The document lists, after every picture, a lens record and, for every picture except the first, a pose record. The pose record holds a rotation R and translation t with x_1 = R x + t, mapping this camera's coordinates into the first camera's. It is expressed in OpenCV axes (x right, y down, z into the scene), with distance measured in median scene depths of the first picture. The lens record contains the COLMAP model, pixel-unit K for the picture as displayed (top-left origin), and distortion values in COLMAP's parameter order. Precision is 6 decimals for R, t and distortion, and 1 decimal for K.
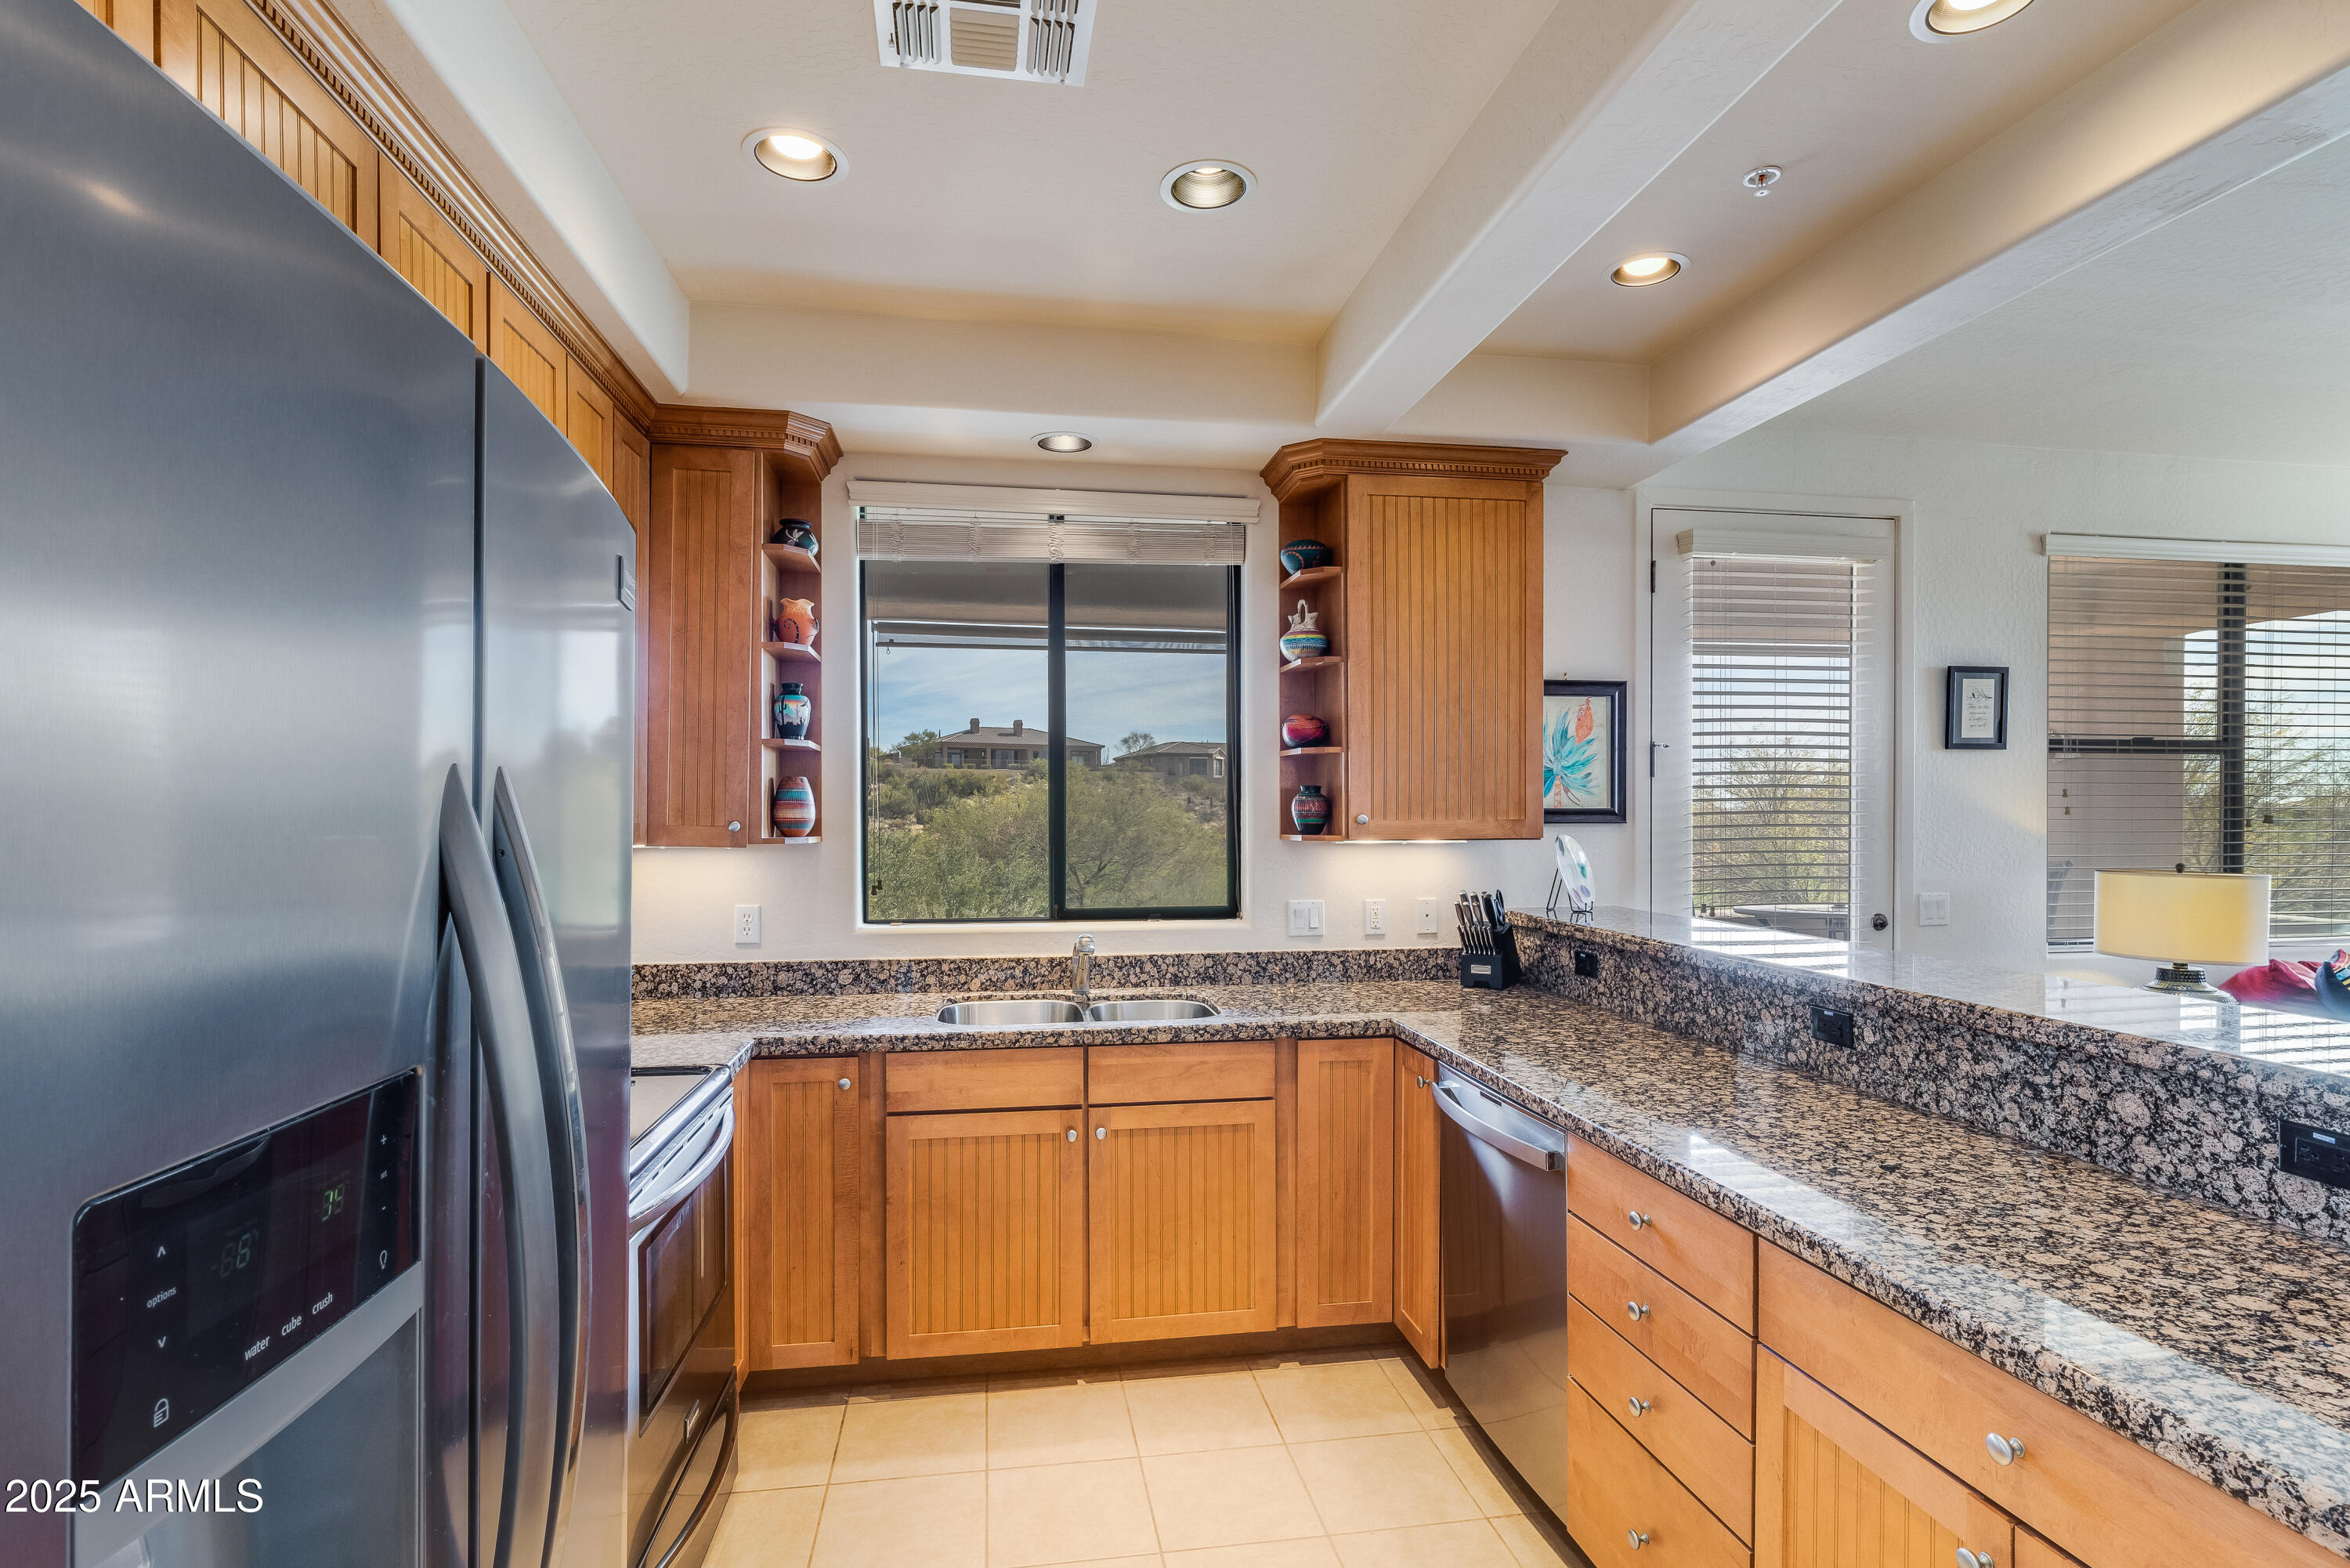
lens RADIAL K [[1152.4, 0, 1177.8], [0, 1152.4, 821.3], [0, 0, 1]] dist [-0.004085, -0.000683]
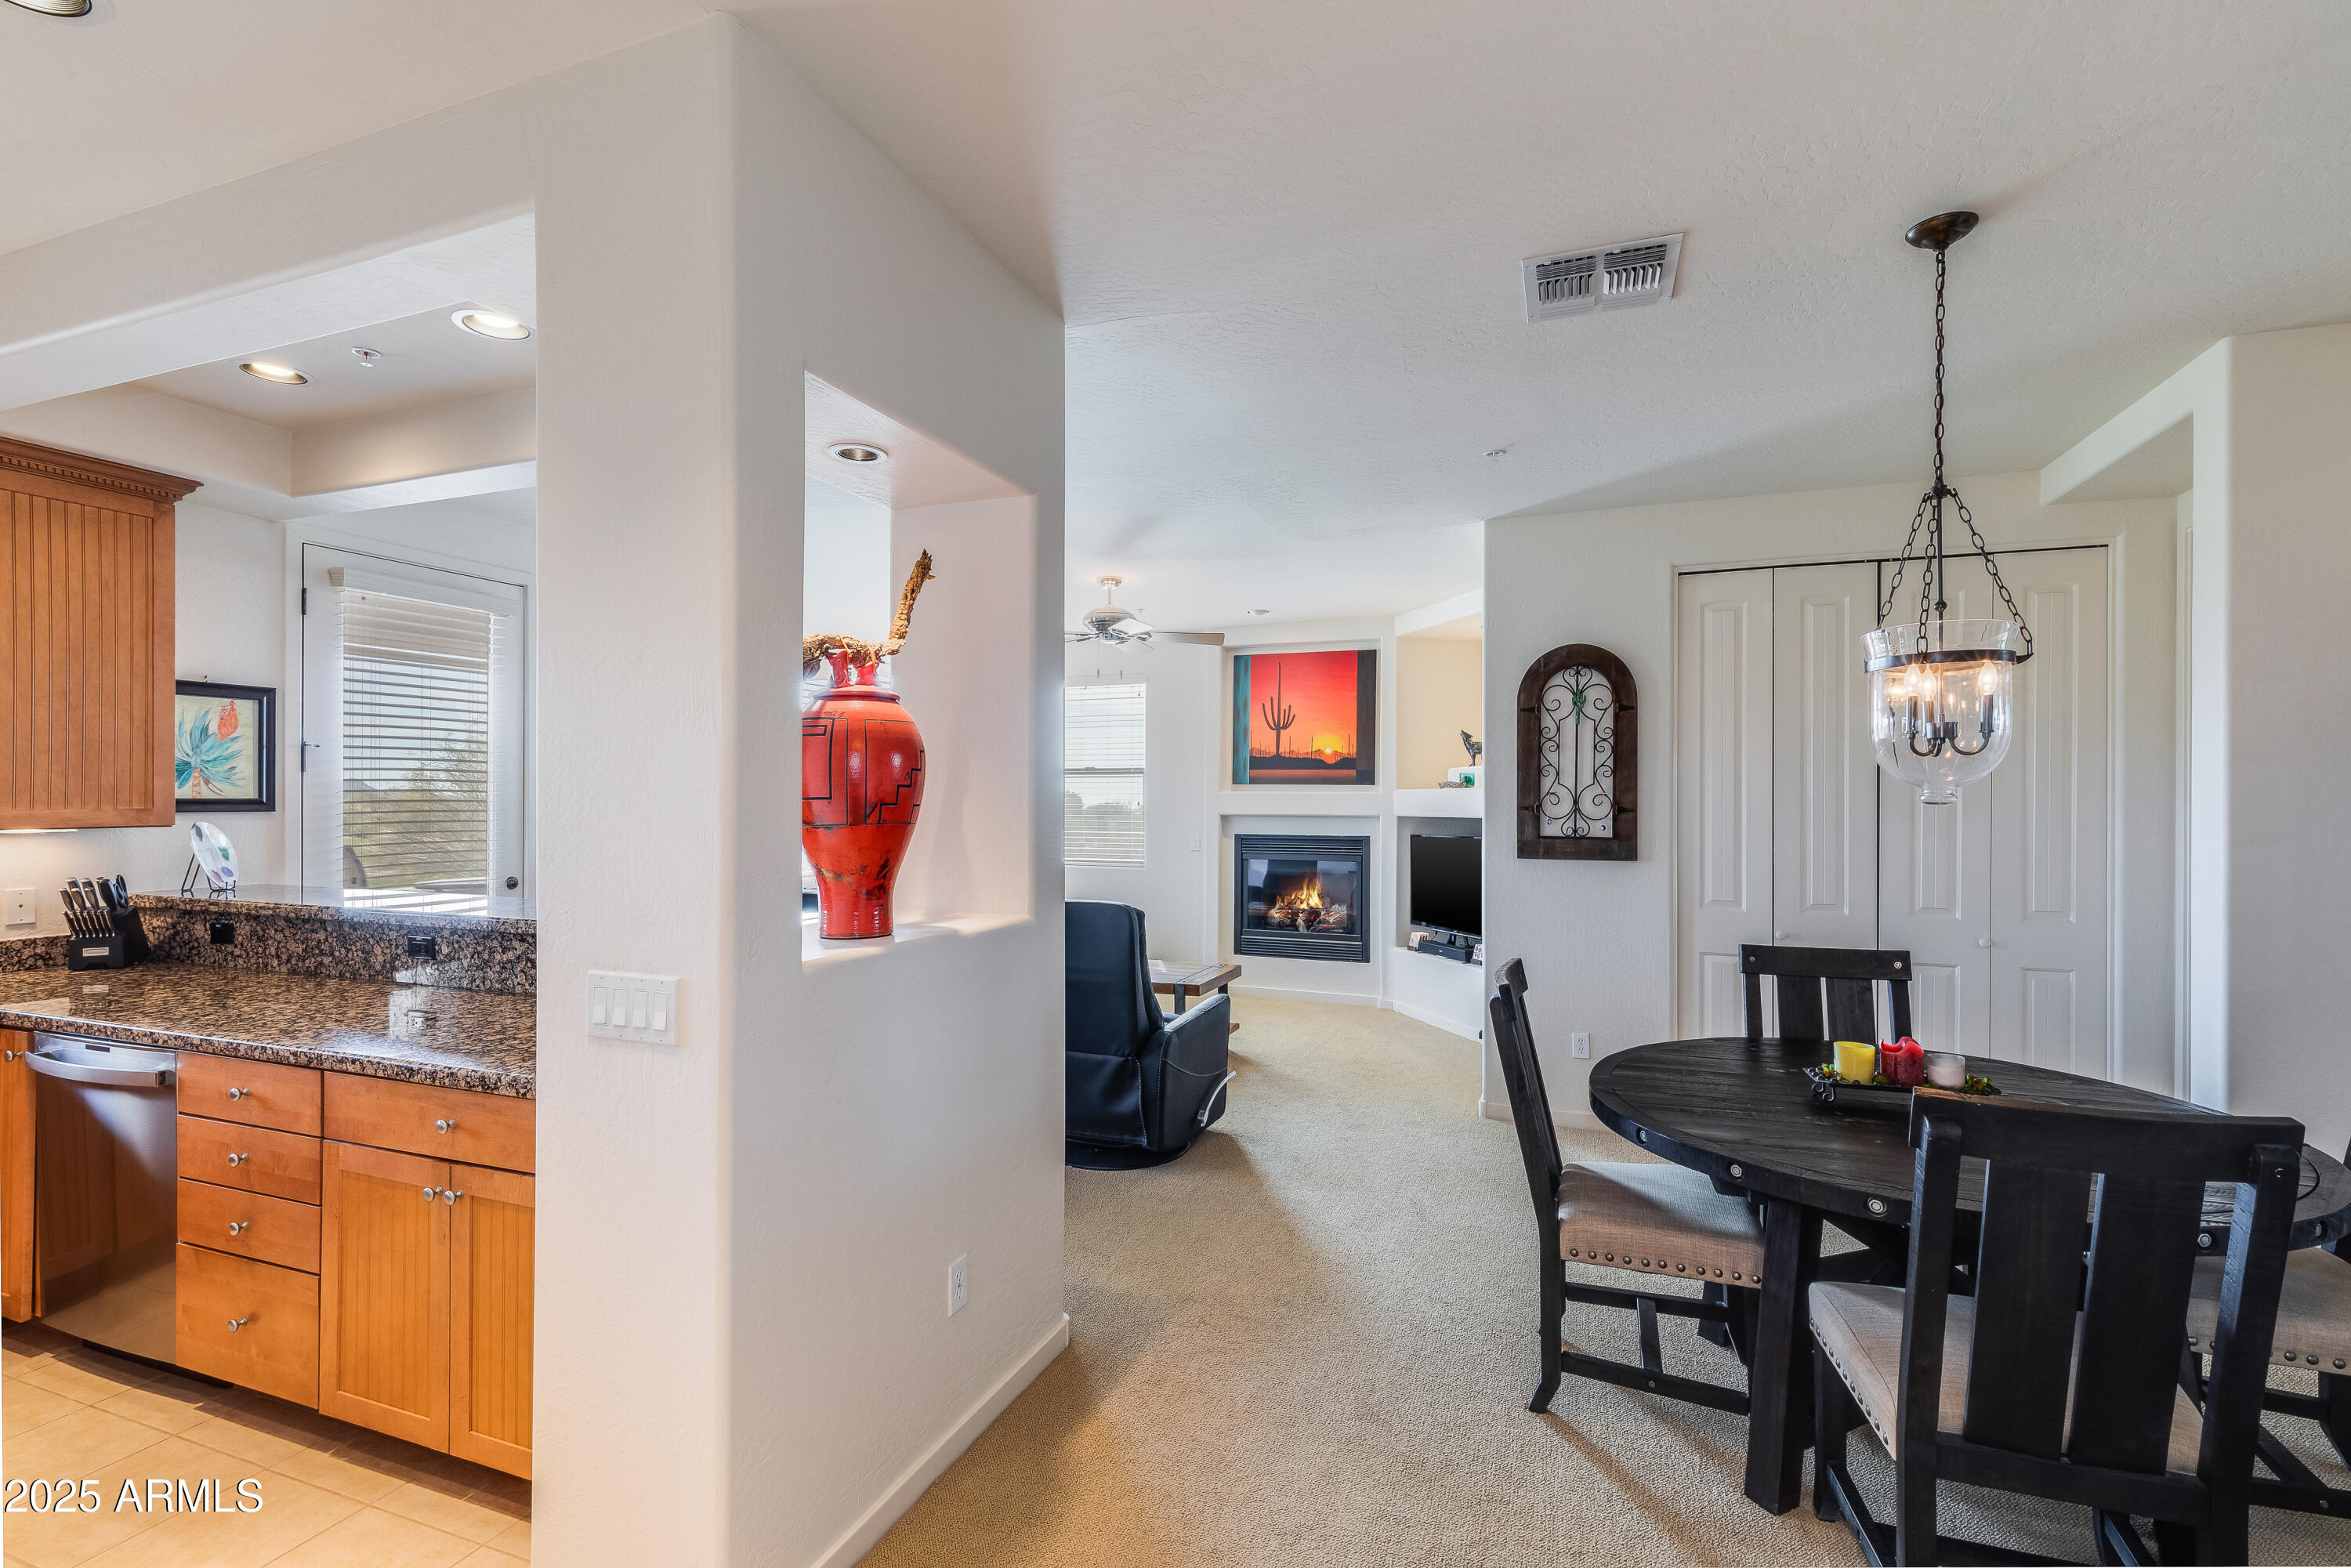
lens RADIAL K [[1050.6, 0, 1181.0], [0, 1050.6, 797.7], [0, 0, 1]] dist [0.002425, 0.000667]
pose [[0.504623, 0.003460, 0.863333, -0.073895], [0.006642, 0.999947, -0.007890, 0.002701], [-0.863315, 0.009716, 0.504573, -0.369771]]
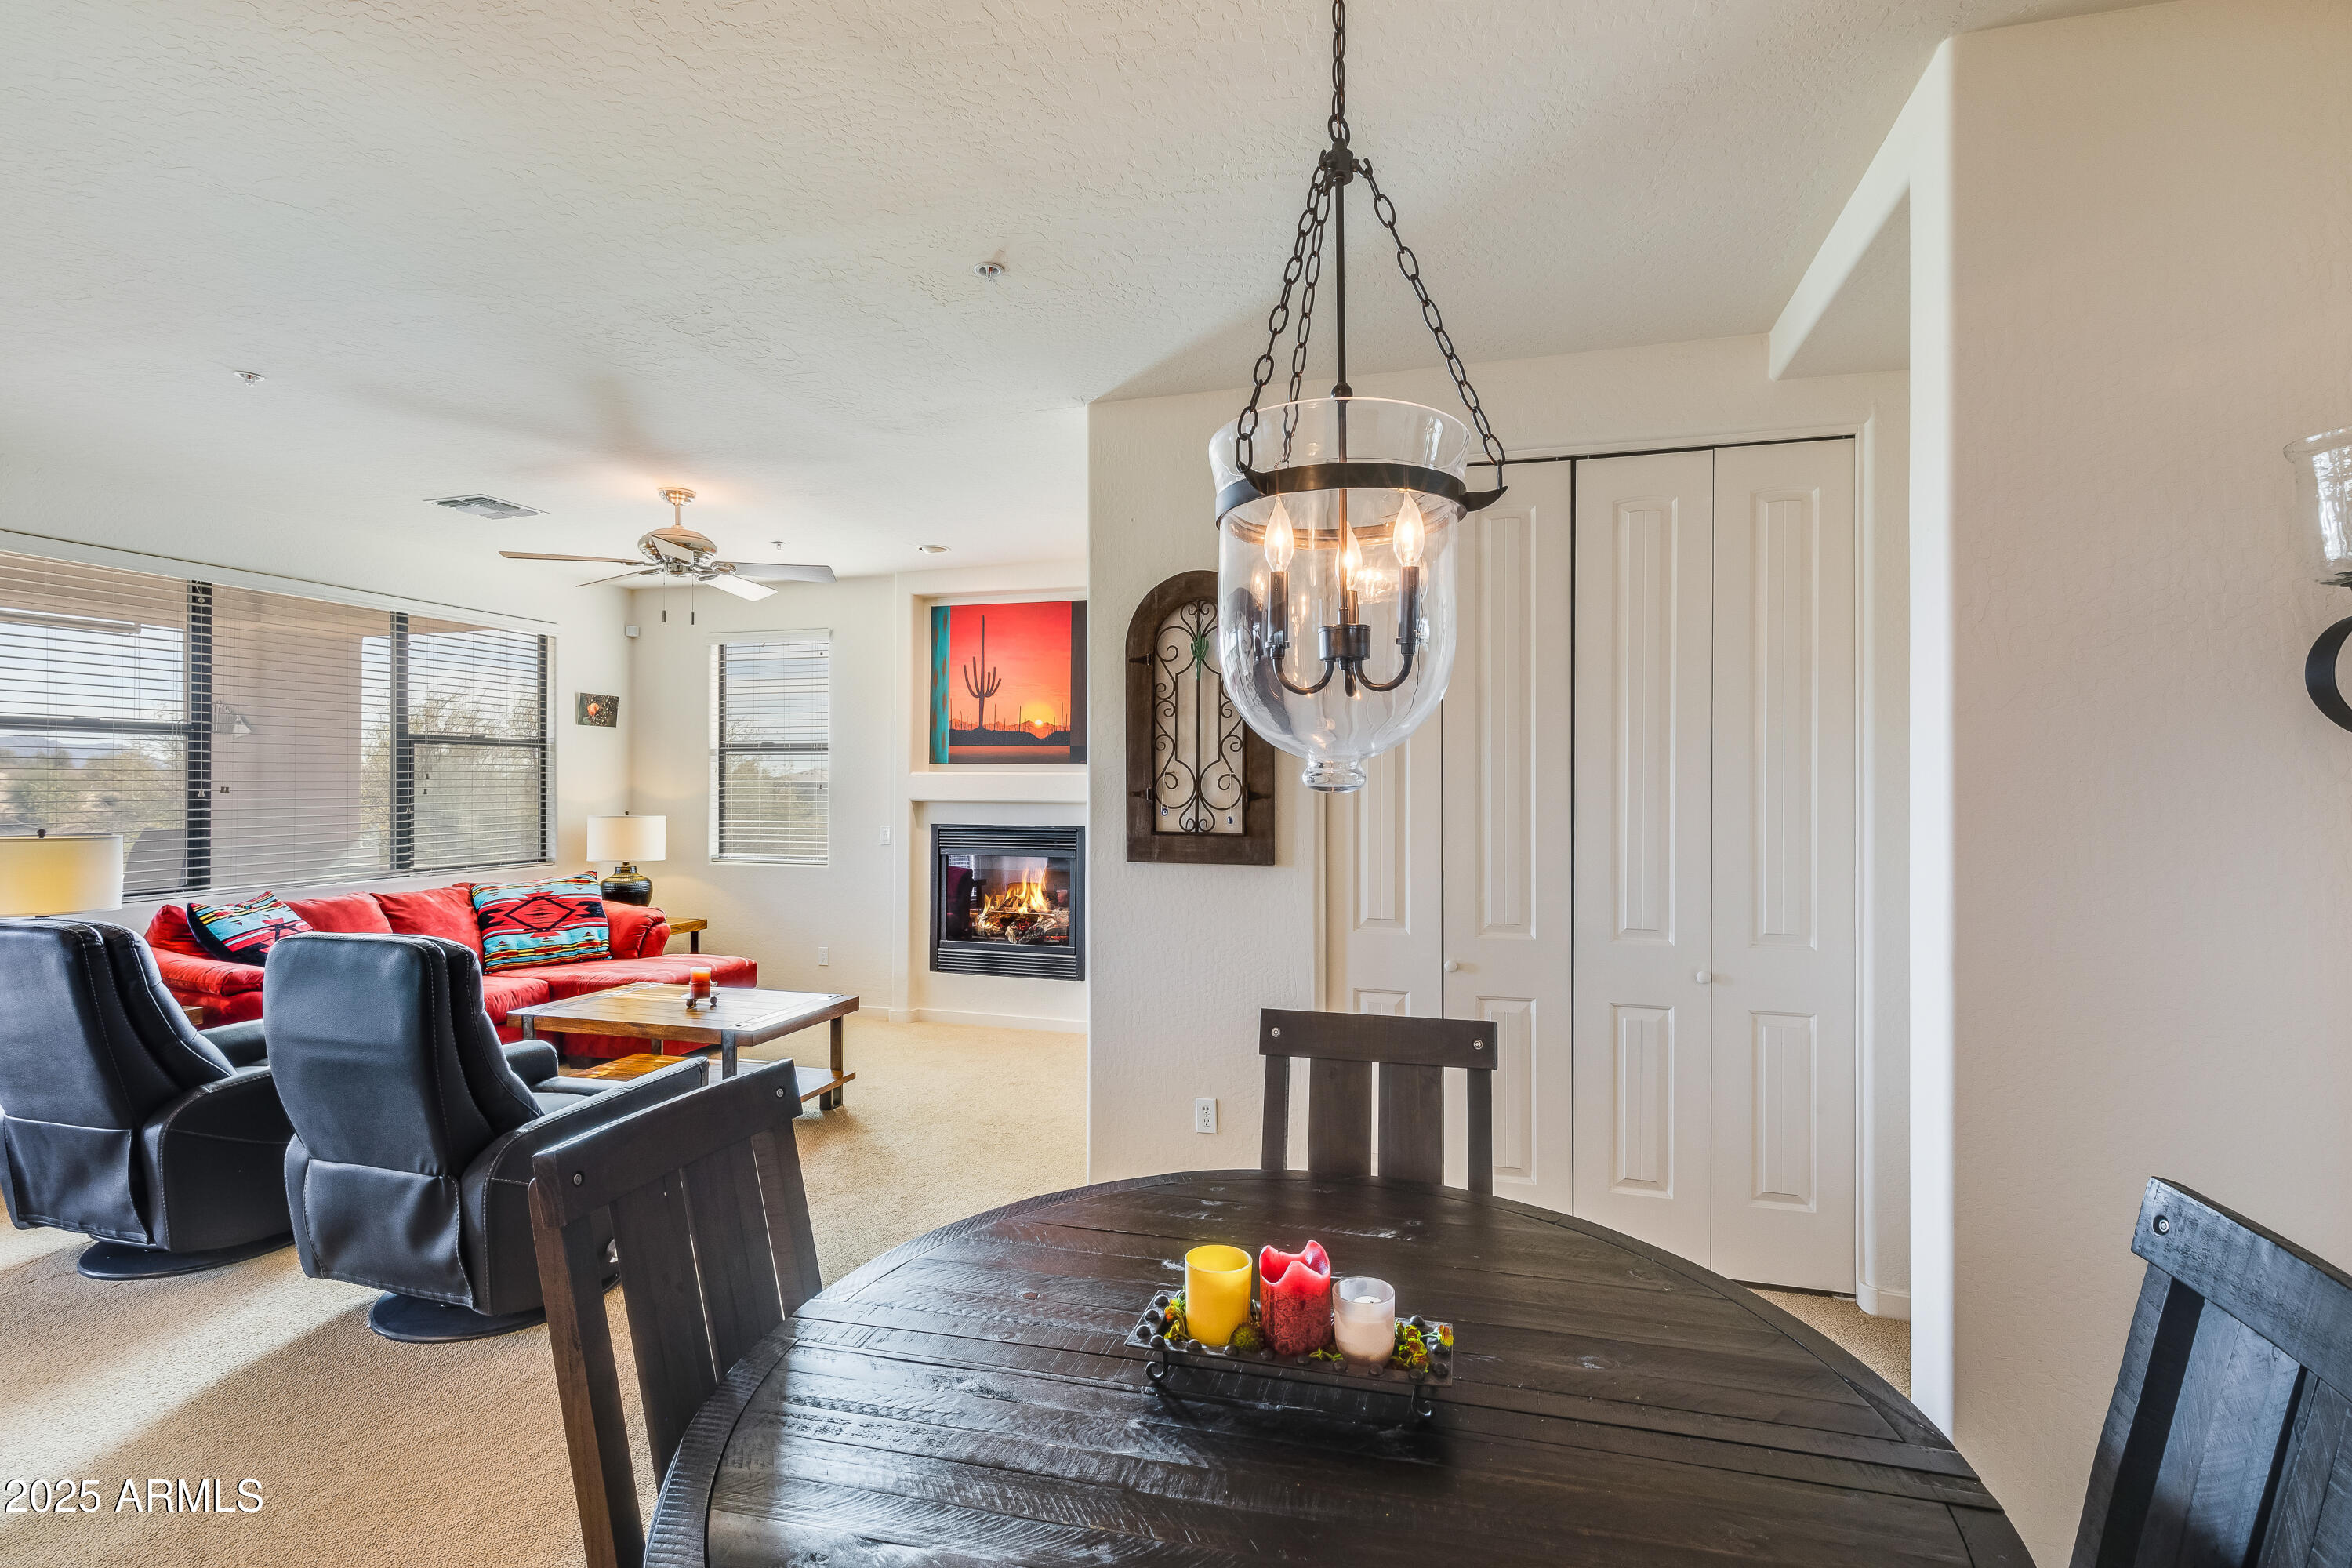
lens RADIAL K [[1072.3, 0, 1188.0], [0, 1072.3, 780.3], [0, 0, 1]] dist [0.005445, 0.000200]
pose [[0.432235, 0.003954, 0.901752, 0.462158], [0.006636, 0.999949, -0.007565, 0.003905], [-0.901736, 0.009254, 0.432187, -0.568944]]
